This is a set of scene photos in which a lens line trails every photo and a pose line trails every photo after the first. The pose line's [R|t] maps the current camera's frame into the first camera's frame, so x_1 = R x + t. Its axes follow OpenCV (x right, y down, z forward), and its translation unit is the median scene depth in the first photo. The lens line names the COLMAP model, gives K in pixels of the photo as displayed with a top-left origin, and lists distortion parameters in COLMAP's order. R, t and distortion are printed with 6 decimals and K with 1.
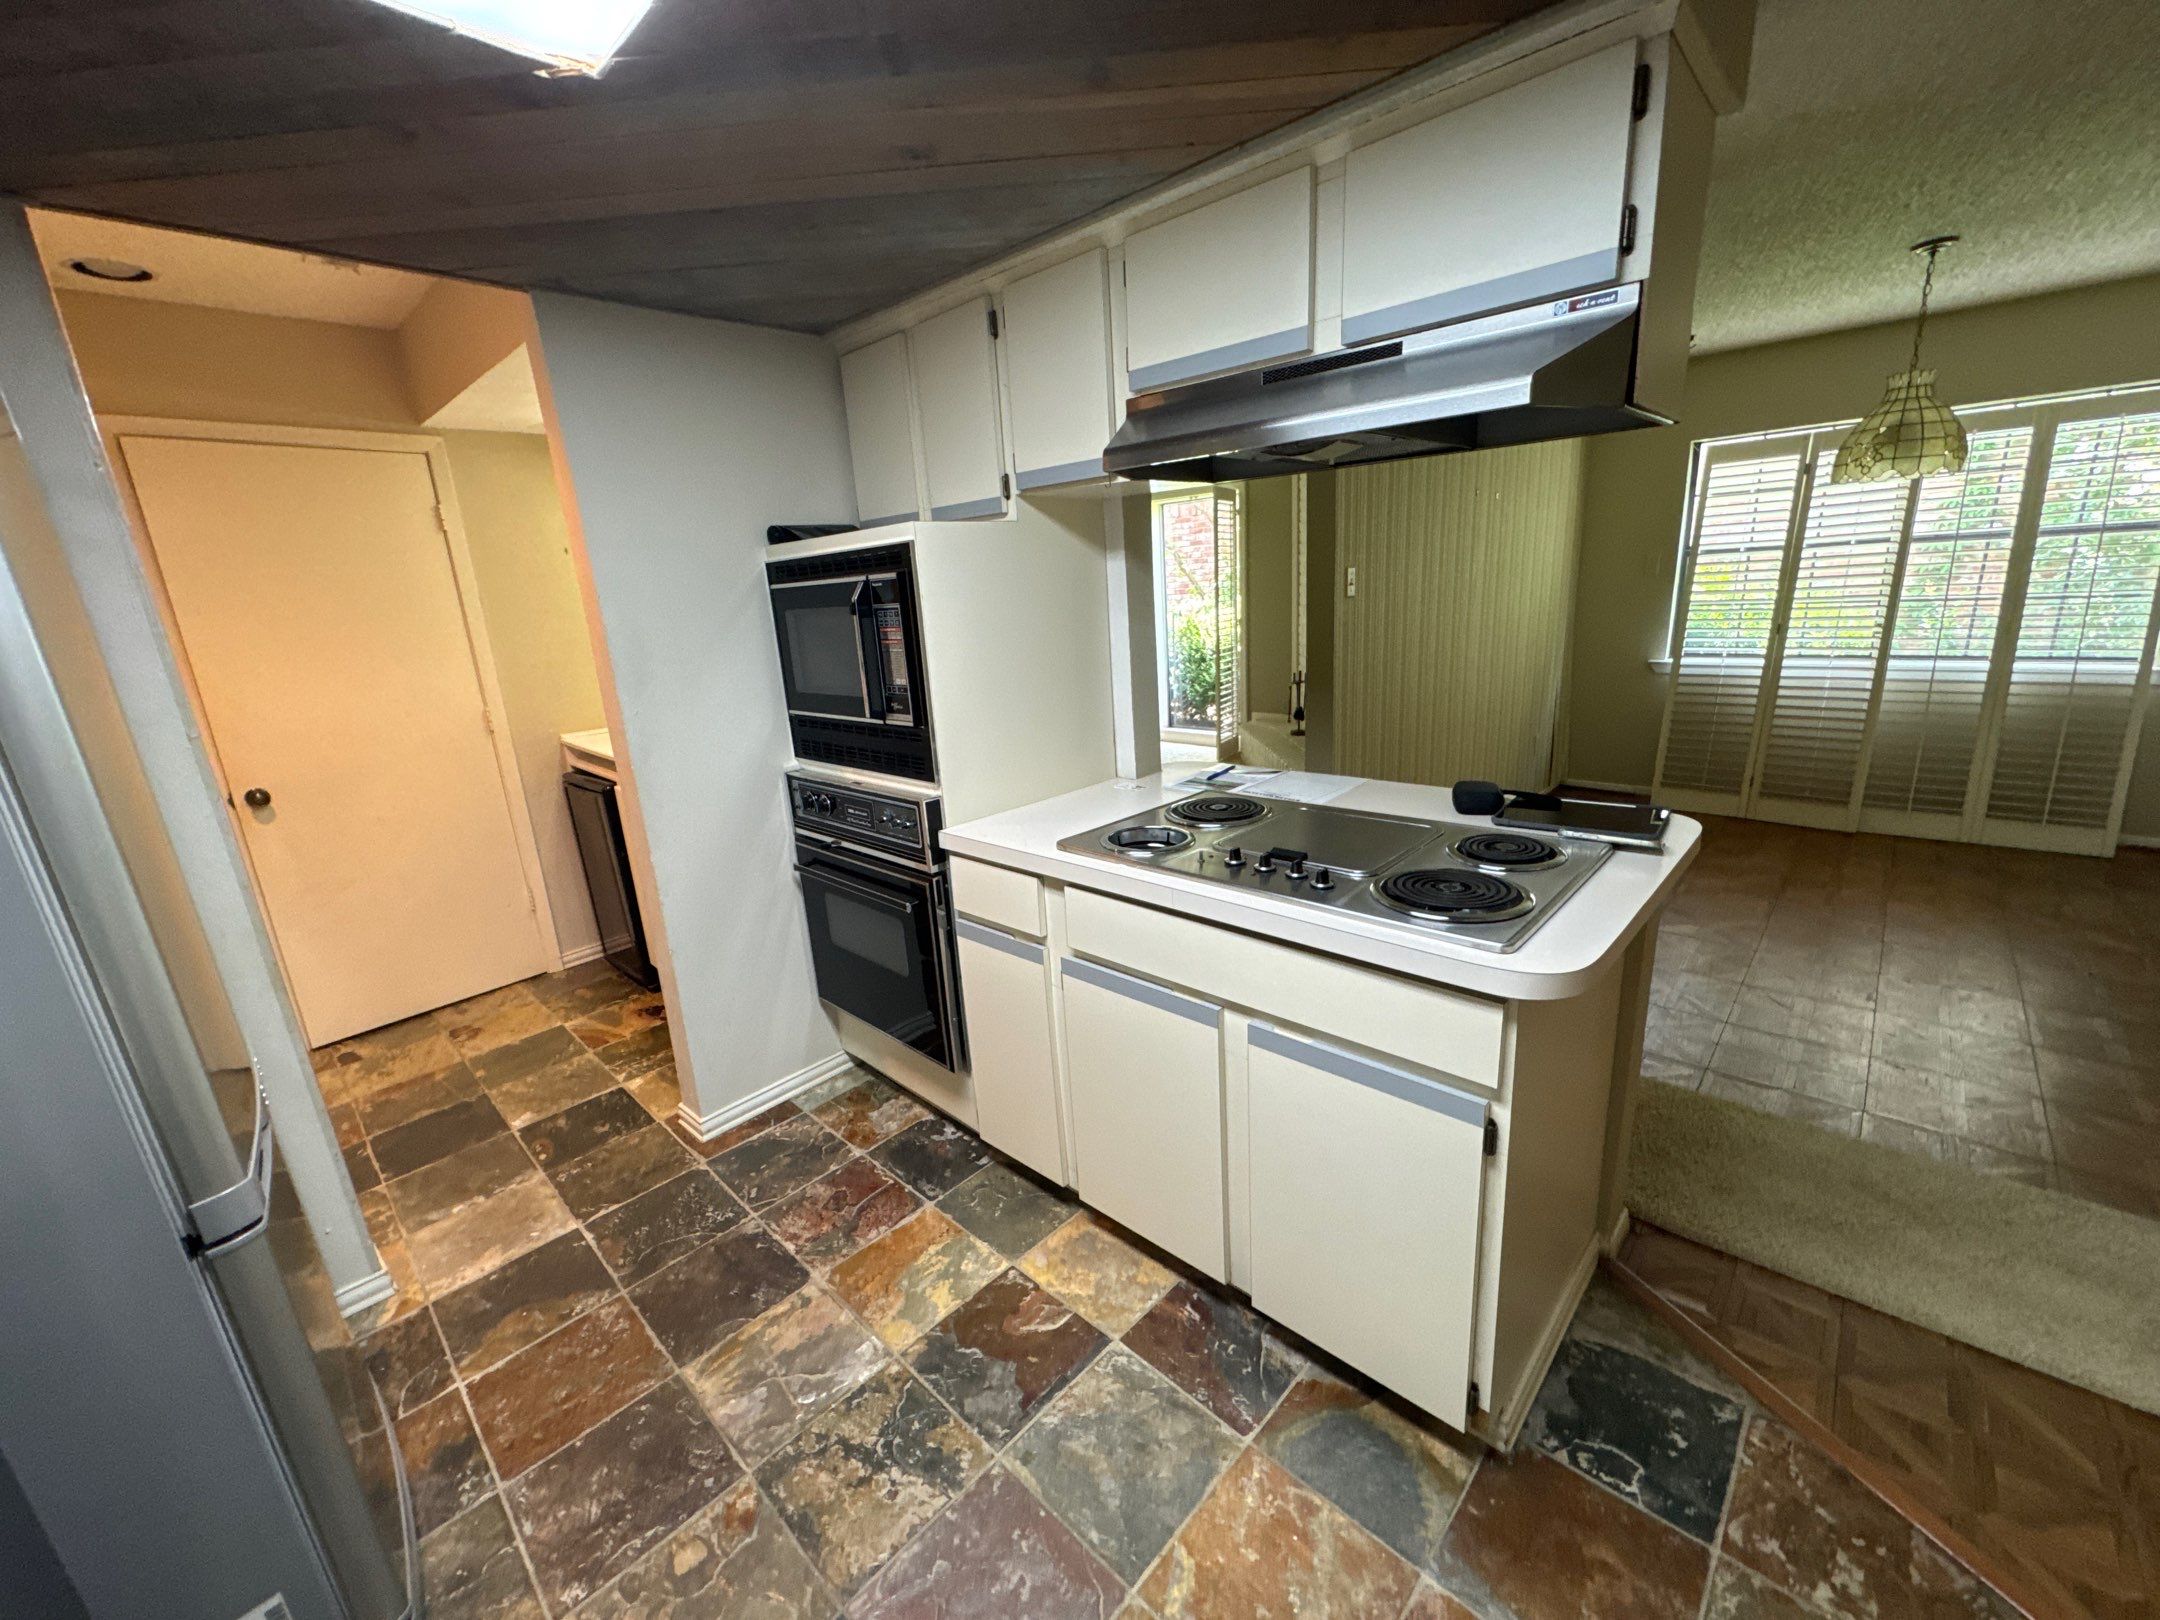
lens RADIAL K [[862.9, 0, 1084.7], [0, 862.9, 811.8], [0, 0, 1]] dist [-0.002765, 0.000704]
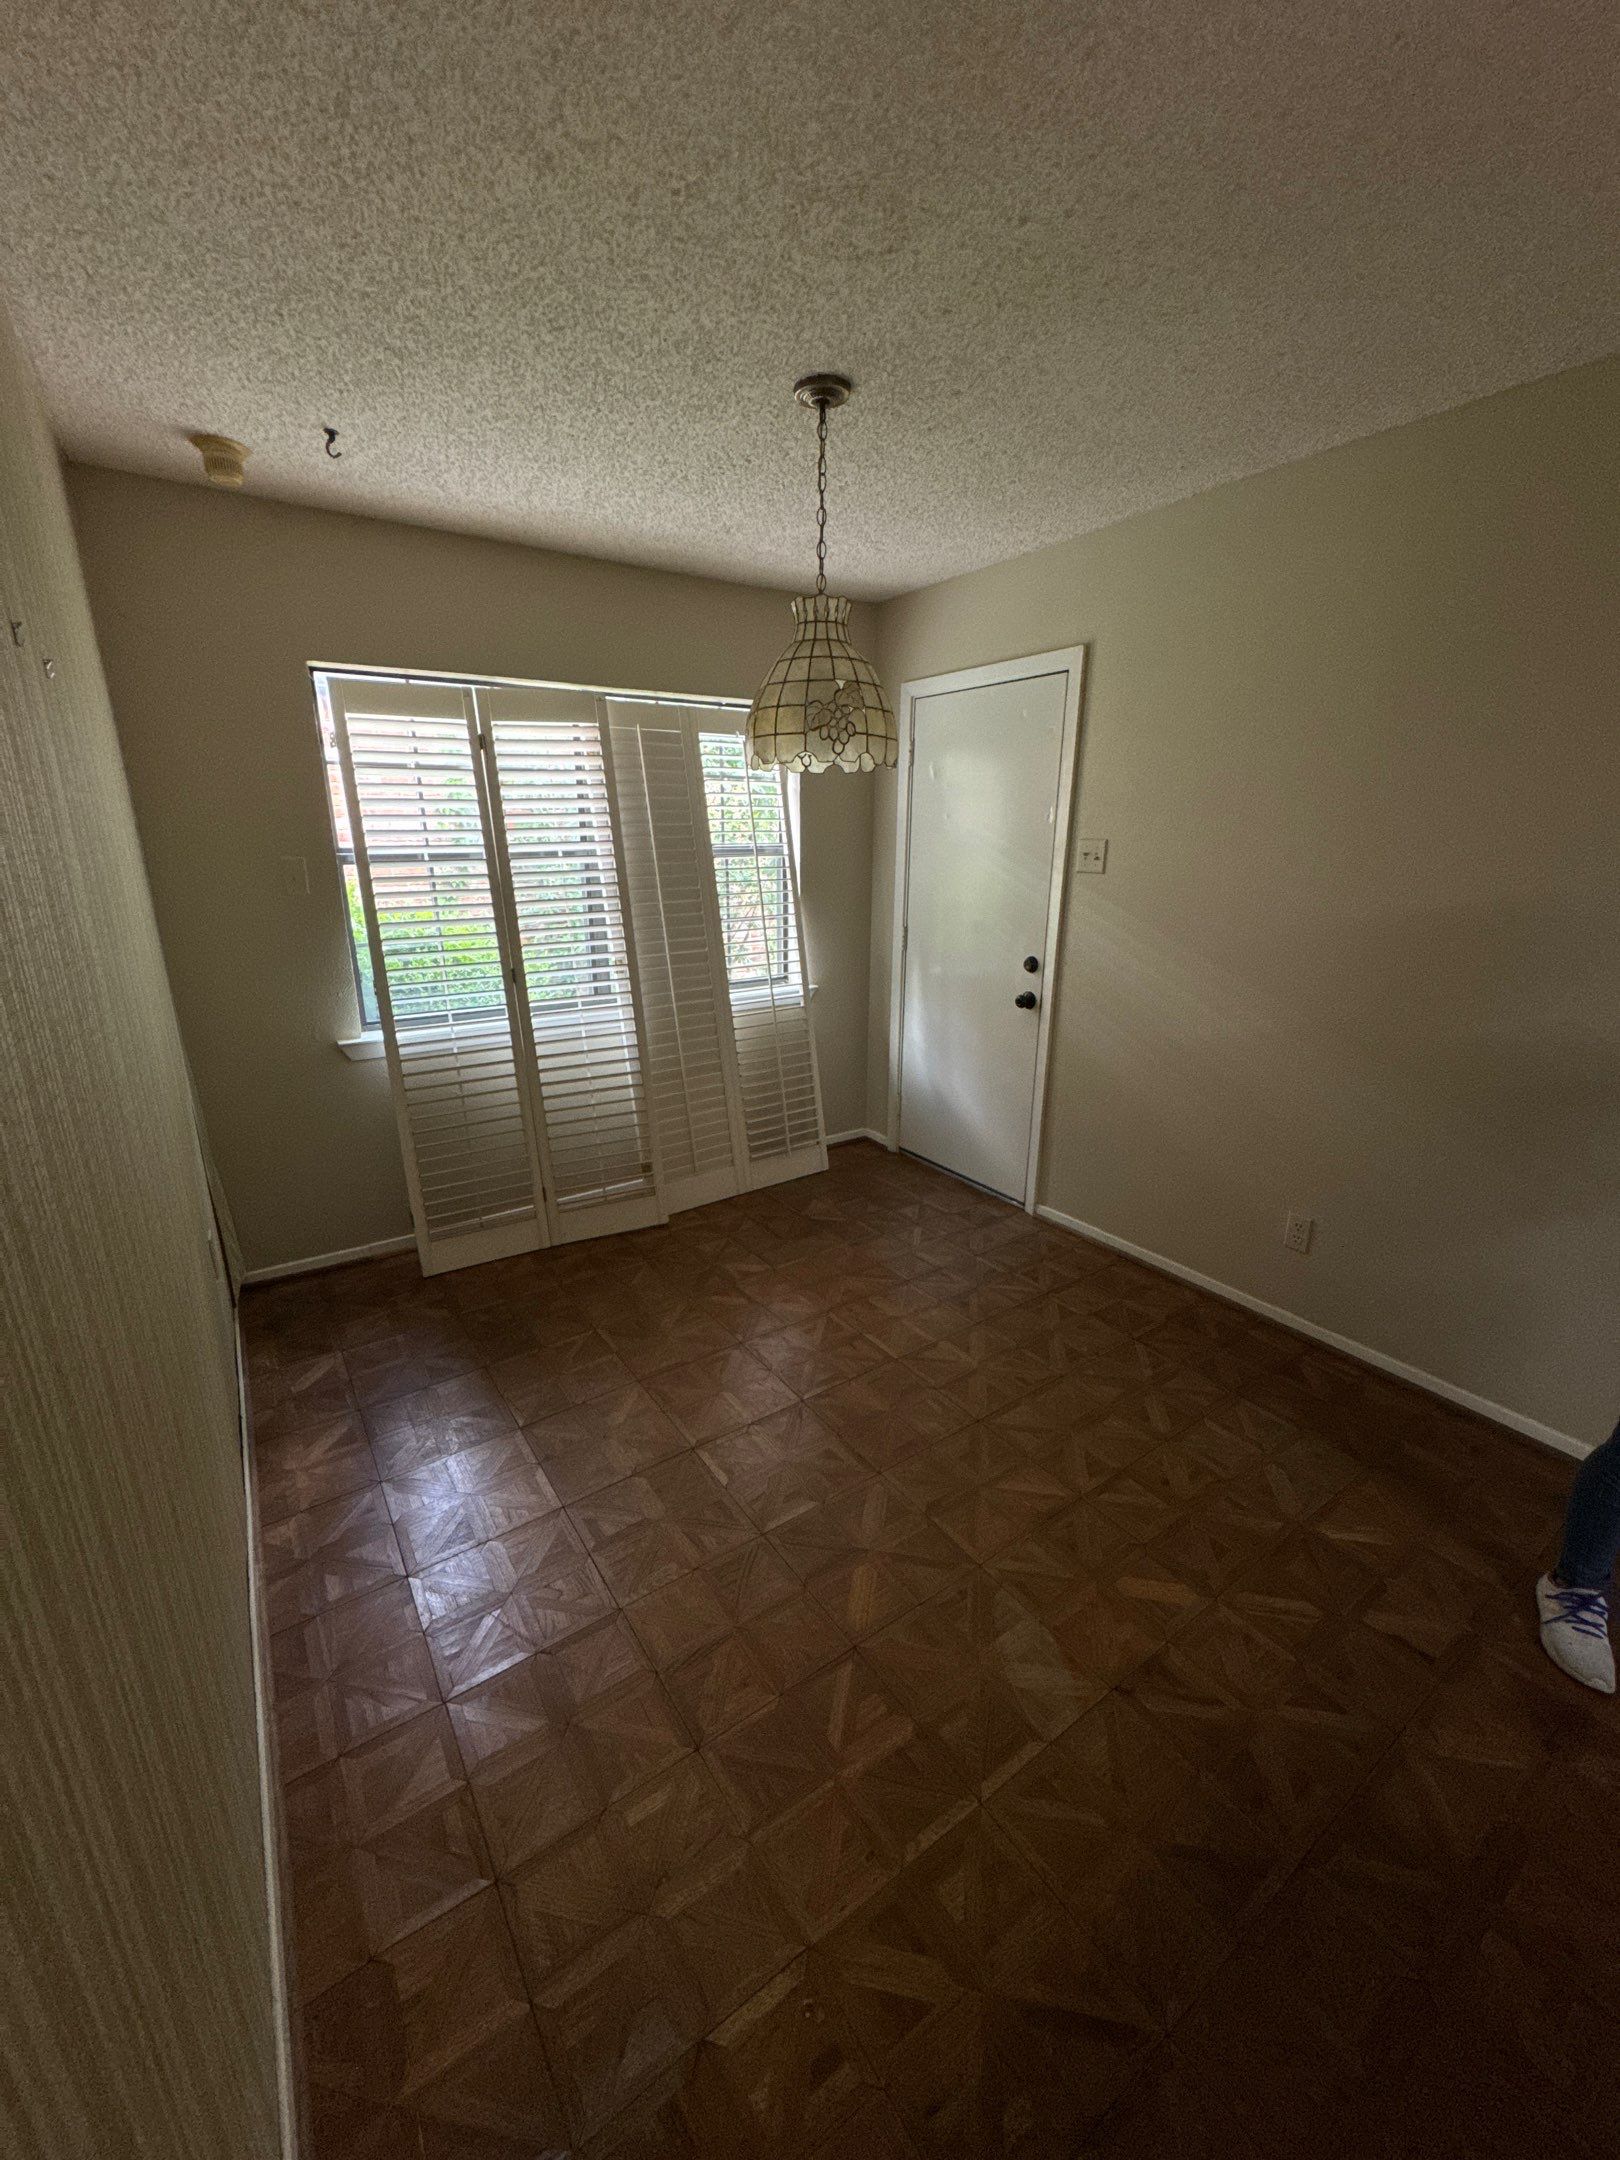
lens RADIAL K [[862.9, 0, 810.0], [0, 862.9, 1080.0], [0, 0, 1]] dist [-0.002765, 0.000704]
pose [[0.210833, -0.202258, 0.956369, 0.178841], [0.238738, 0.959388, 0.150266, -0.172828], [-0.947921, 0.196640, 0.250557, 0.599892]]
